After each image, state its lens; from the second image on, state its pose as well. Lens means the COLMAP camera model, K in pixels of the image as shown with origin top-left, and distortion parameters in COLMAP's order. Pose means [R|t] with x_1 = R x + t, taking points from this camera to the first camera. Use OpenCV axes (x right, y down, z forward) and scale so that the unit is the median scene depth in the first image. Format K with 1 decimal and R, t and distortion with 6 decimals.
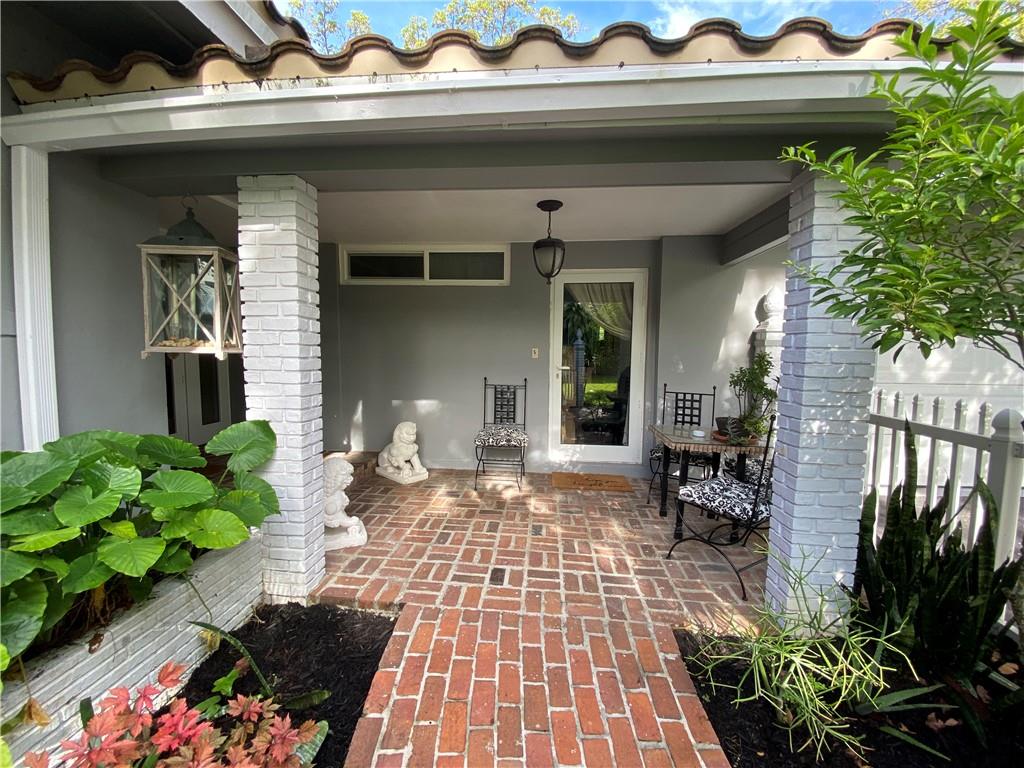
lens RADIAL K [[408.7, 0, 512.0], [0, 408.7, 384.0], [0, 0, 1]] dist [0.036676, -0.028667]
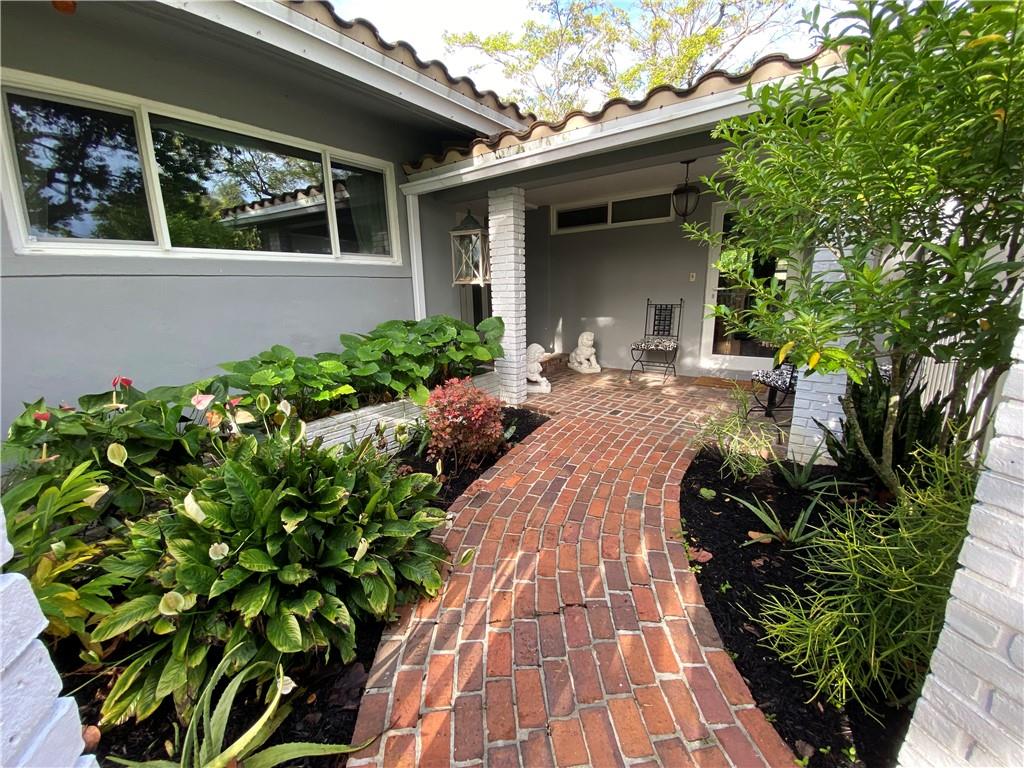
lens RADIAL K [[408.7, 0, 512.0], [0, 408.7, 384.0], [0, 0, 1]] dist [0.036676, -0.028667]
pose [[0.853784, 0.086158, -0.513449, 0.482346], [-0.006584, 0.987920, 0.154826, 0.097401], [0.520585, -0.128808, 0.844038, -0.665757]]
